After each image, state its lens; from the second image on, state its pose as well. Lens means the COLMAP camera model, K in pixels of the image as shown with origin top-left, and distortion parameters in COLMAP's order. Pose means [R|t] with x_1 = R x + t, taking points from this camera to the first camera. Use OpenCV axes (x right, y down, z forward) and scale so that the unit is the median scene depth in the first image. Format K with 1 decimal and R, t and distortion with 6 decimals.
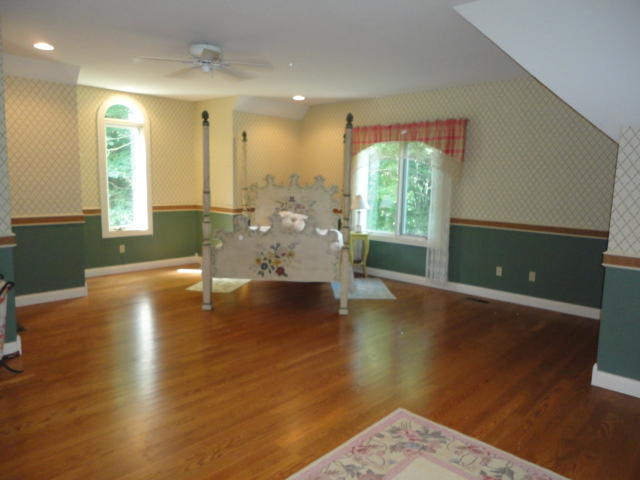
lens RADIAL K [[460.0, 0, 320.9], [0, 460.0, 240.8], [0, 0, 1]] dist [0.003911, -0.007328]
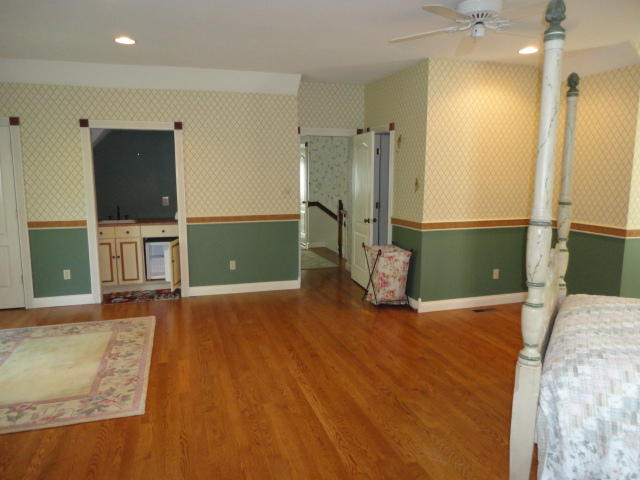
lens RADIAL K [[460.0, 0, 321.1], [0, 460.0, 240.3], [0, 0, 1]] dist [0.003911, -0.007328]
pose [[-0.494679, 0.097302, -0.863611, 0.898370], [-0.123963, 0.975652, 0.180932, -0.245050], [0.860189, 0.196559, -0.470573, 1.943447]]
